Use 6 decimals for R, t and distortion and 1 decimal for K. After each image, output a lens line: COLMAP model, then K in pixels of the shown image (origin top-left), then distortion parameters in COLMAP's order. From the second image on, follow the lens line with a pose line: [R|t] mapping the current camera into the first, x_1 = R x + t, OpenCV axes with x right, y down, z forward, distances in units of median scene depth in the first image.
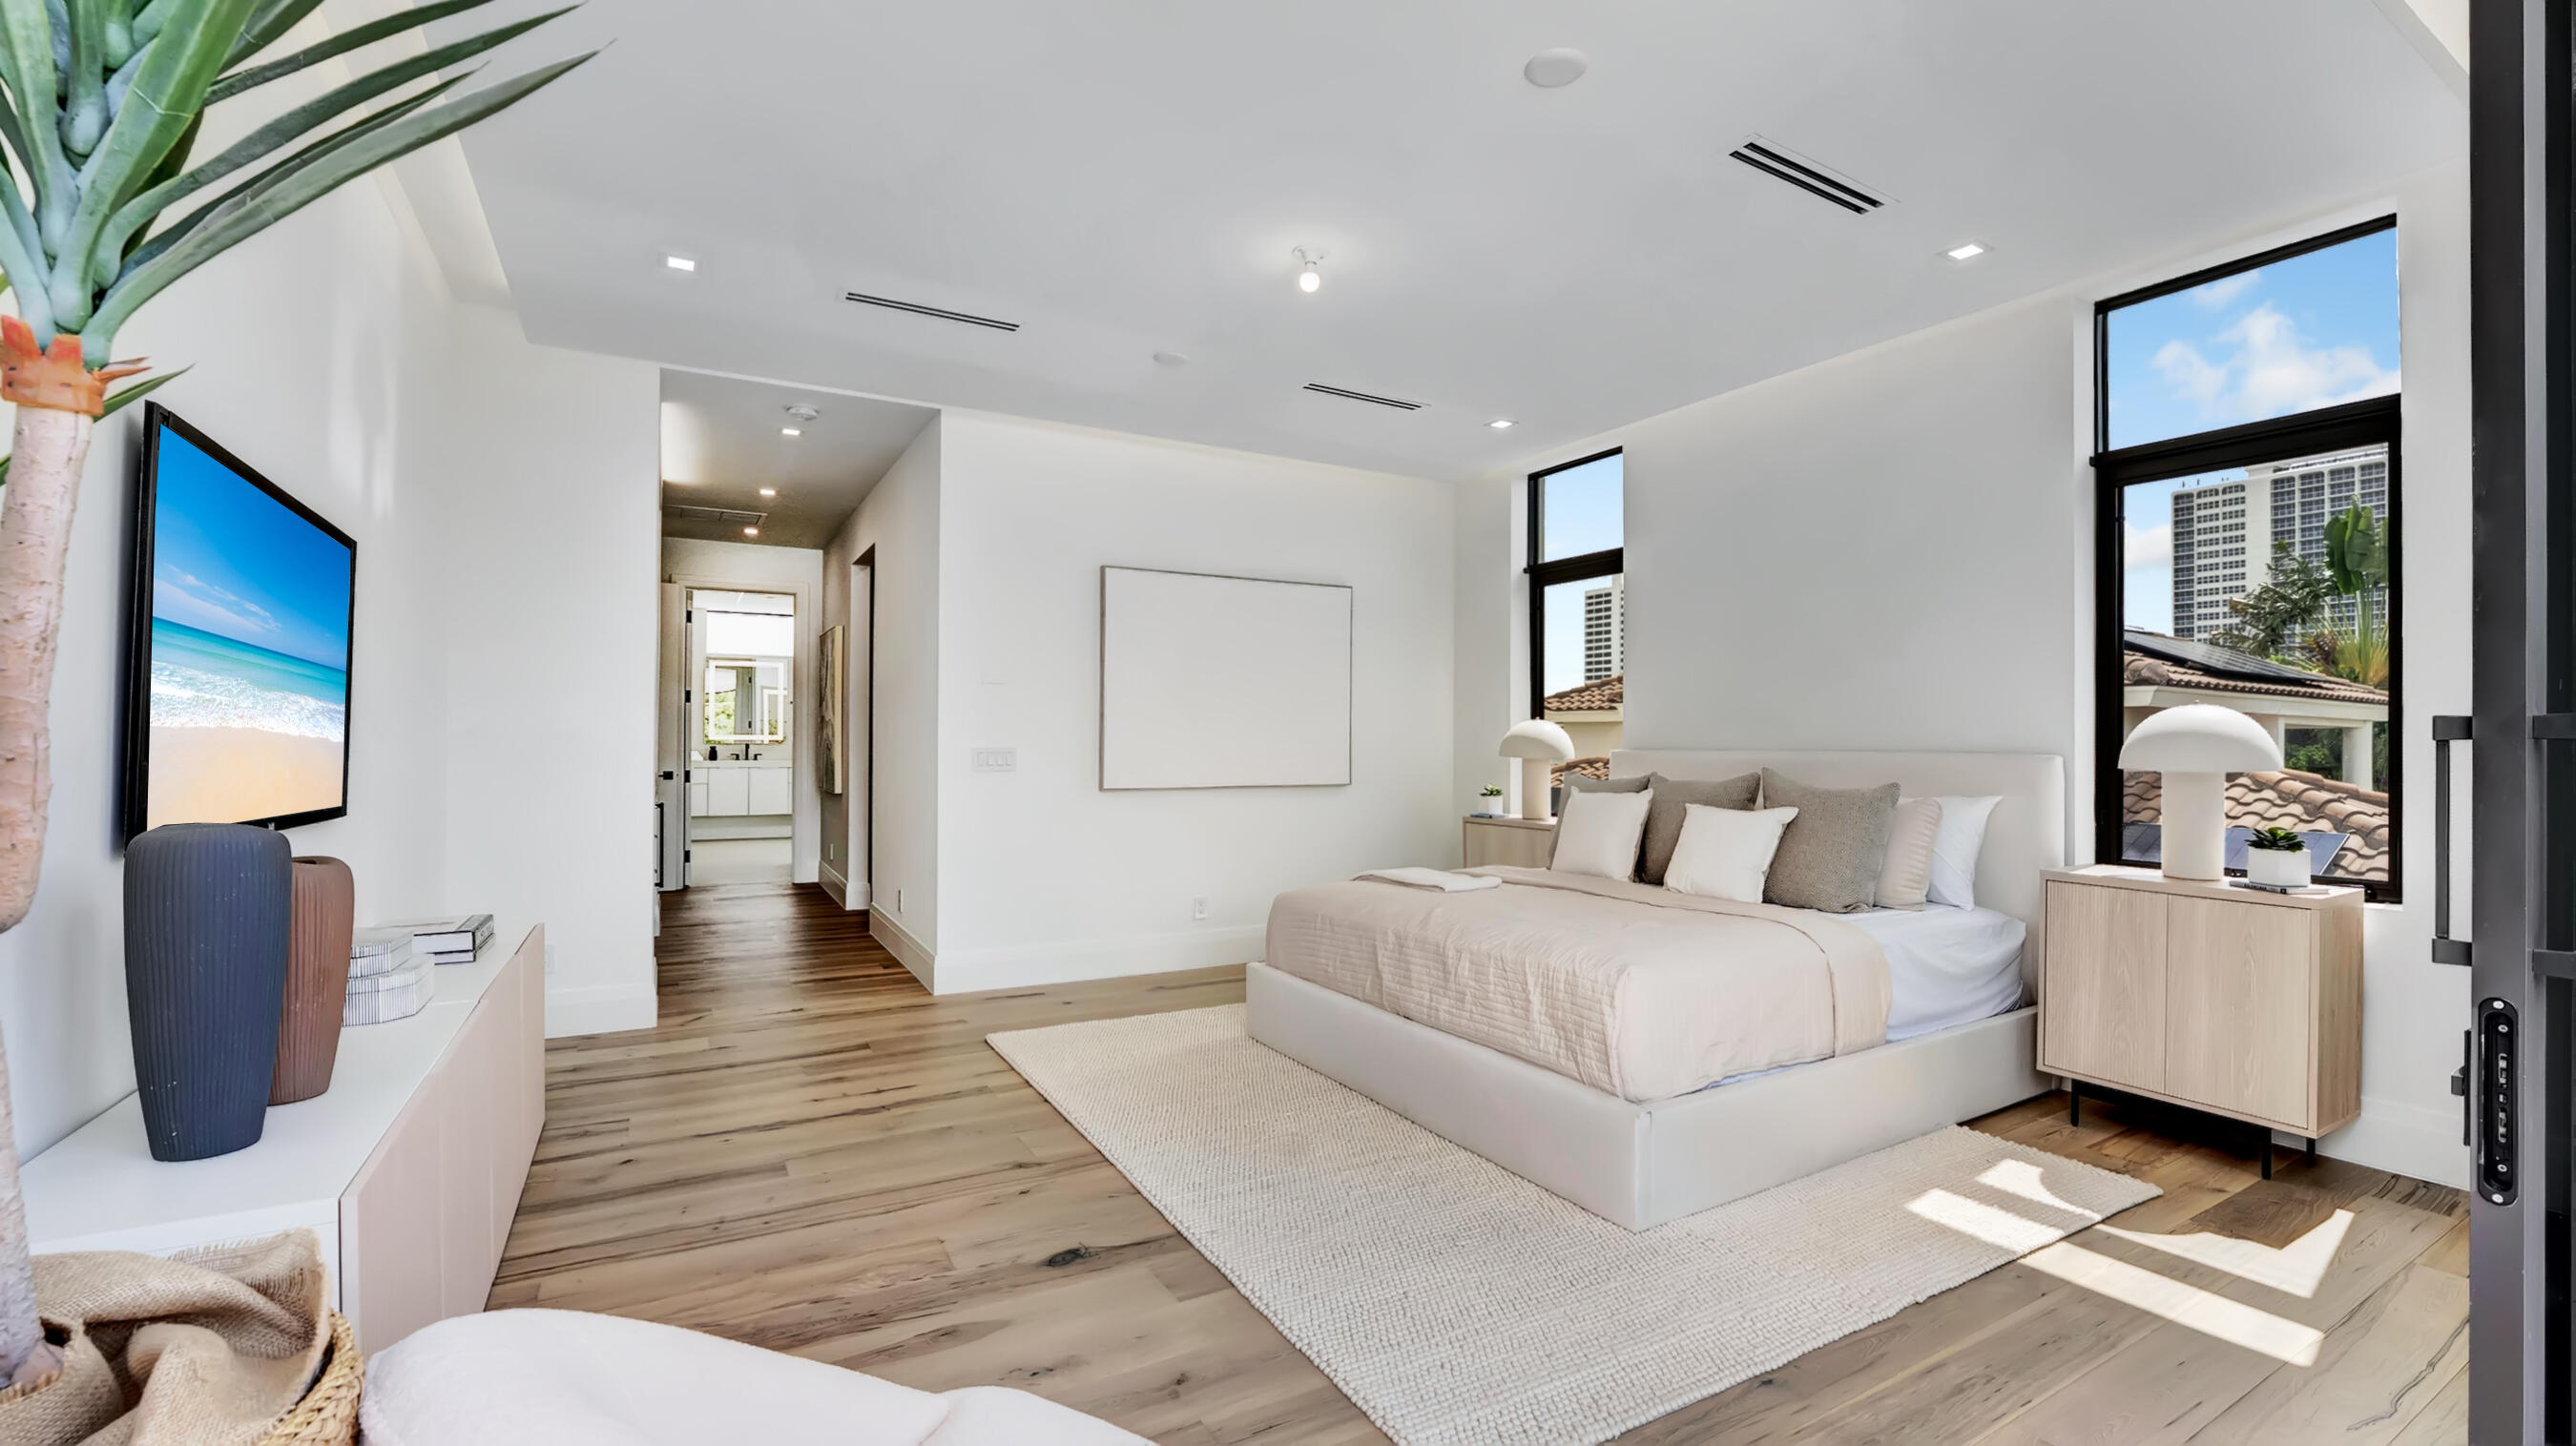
lens RADIAL K [[1064.2, 0, 1288.0], [0, 1064.2, 723.0], [0, 0, 1]] dist [-0.031882, -0.000079]
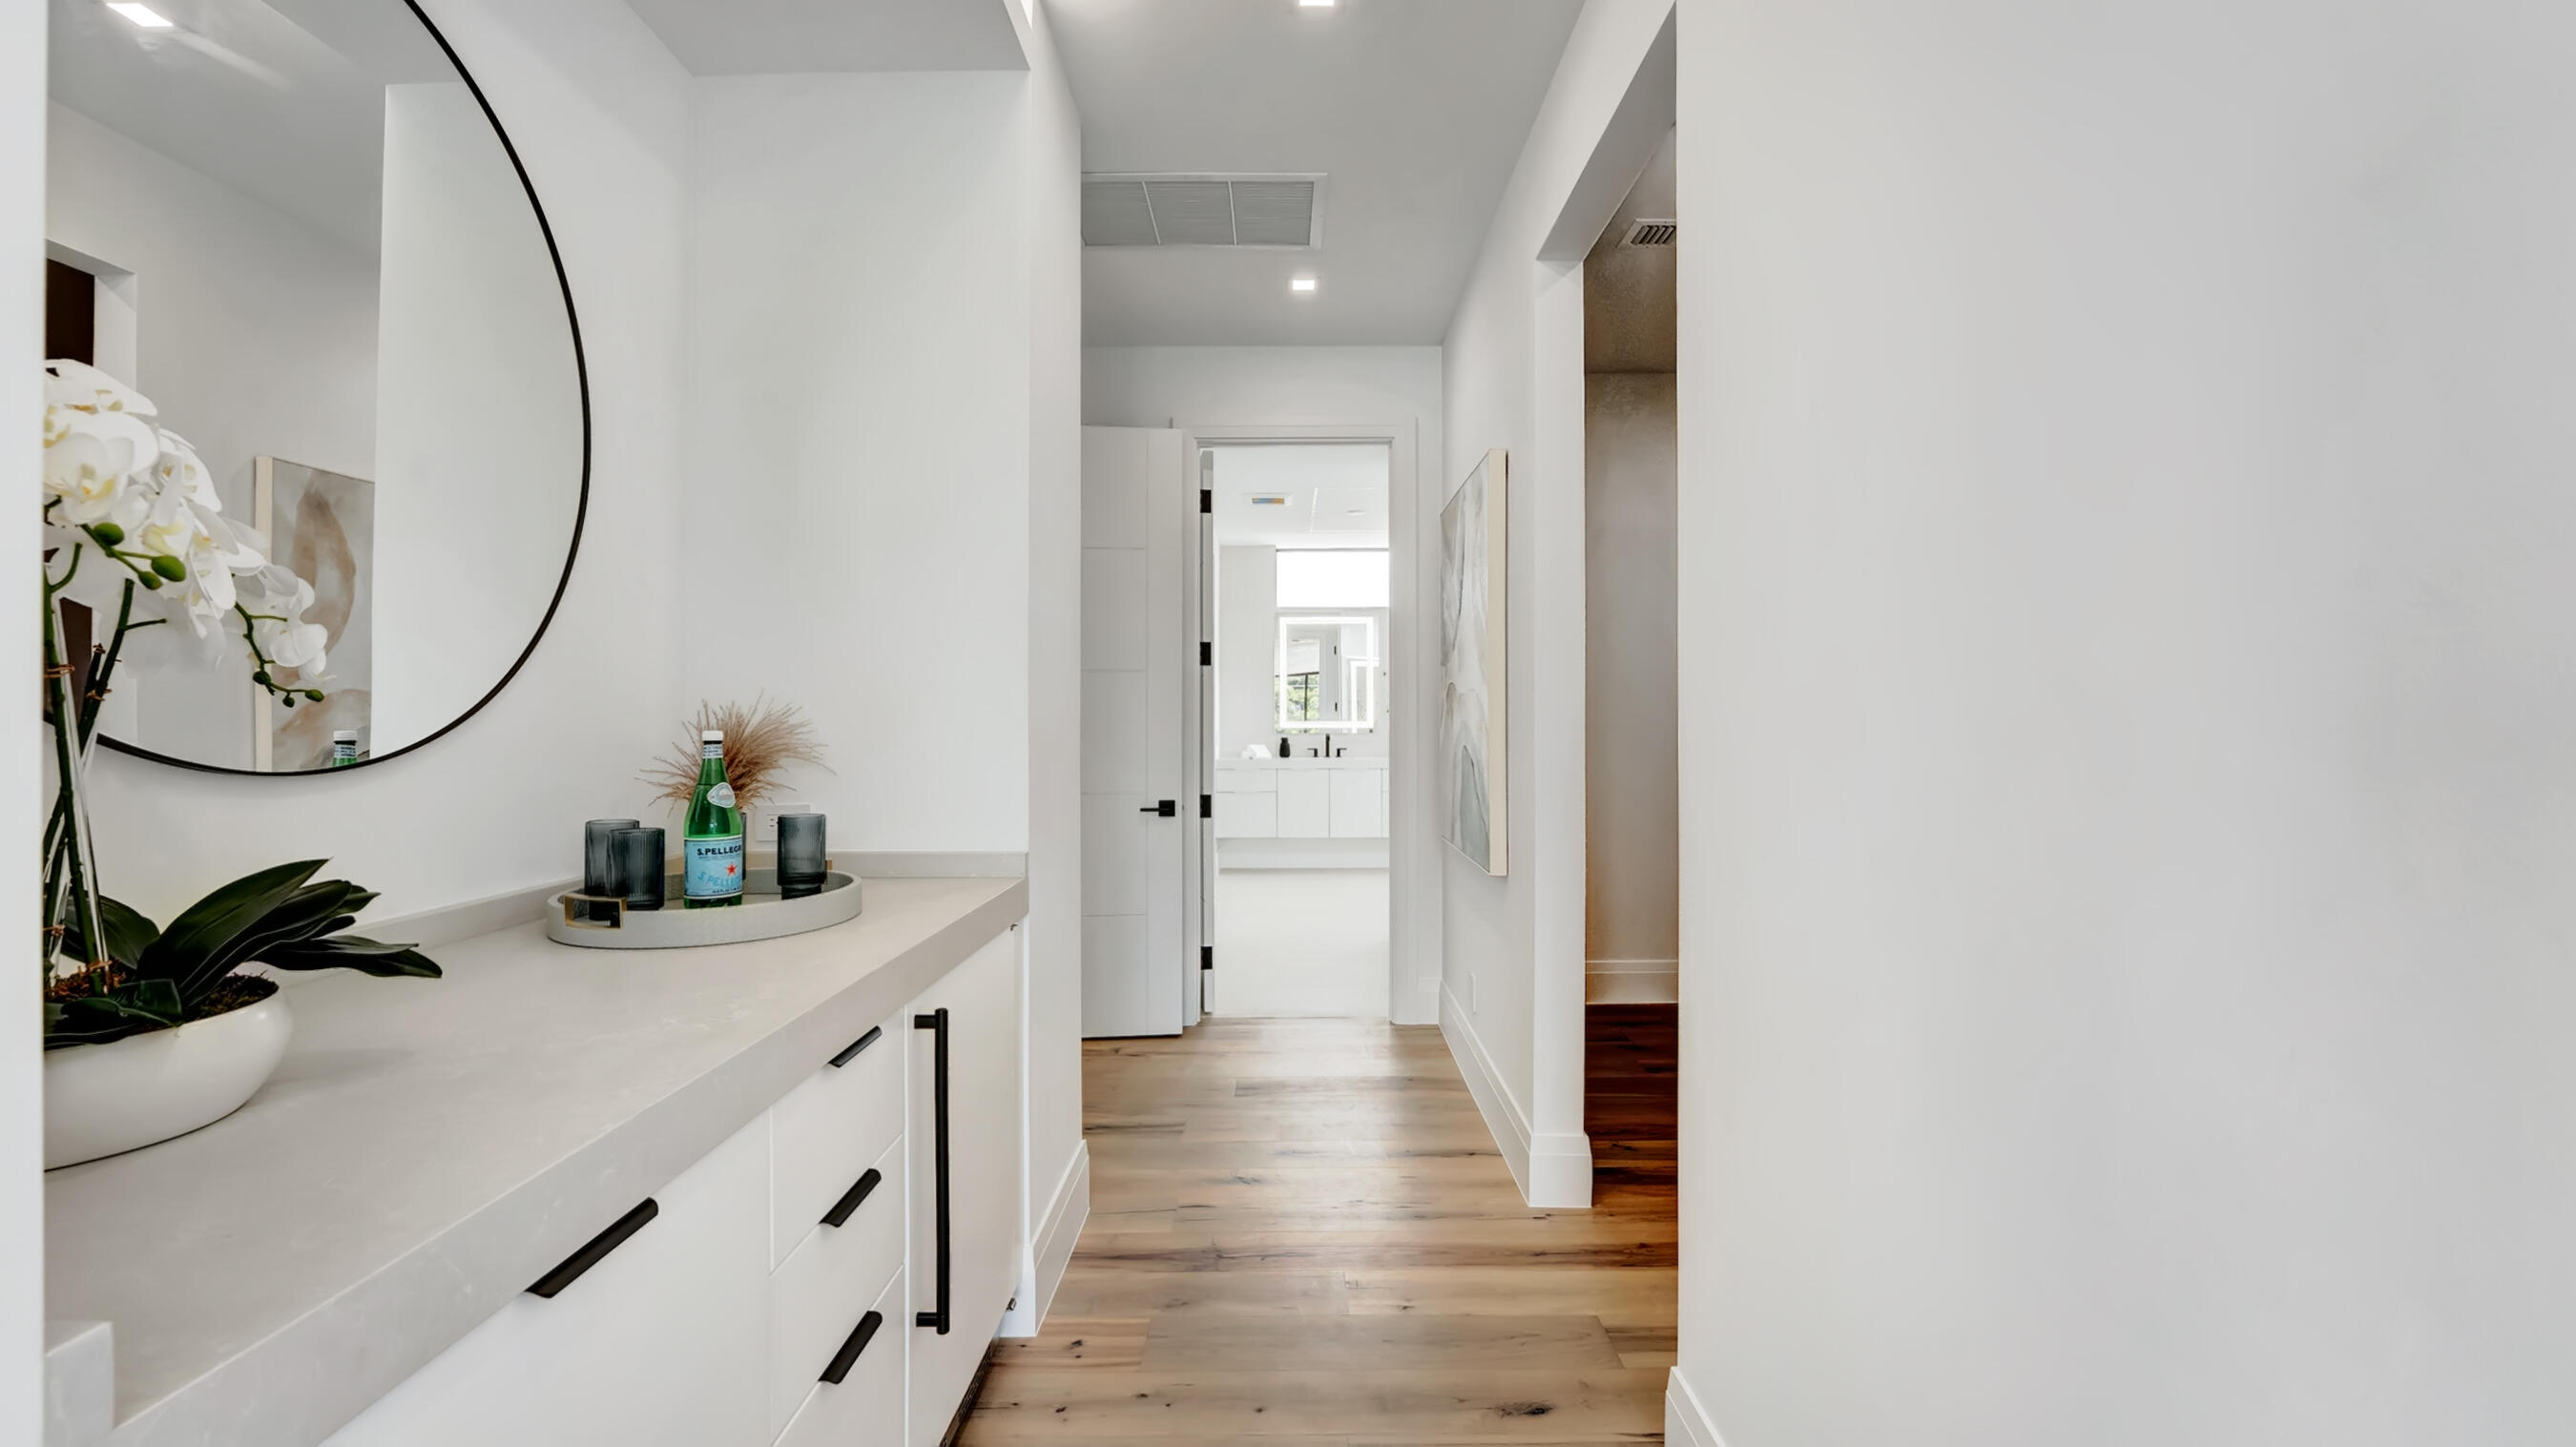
lens RADIAL K [[1064.2, 0, 1288.0], [0, 1064.2, 723.5], [0, 0, 1]] dist [-0.031882, -0.000079]
pose [[0.863890, -0.004400, -0.503661, -0.275267], [0.014114, 0.999781, 0.015476, 0.002198], [0.503482, -0.020478, 0.863763, 0.577946]]
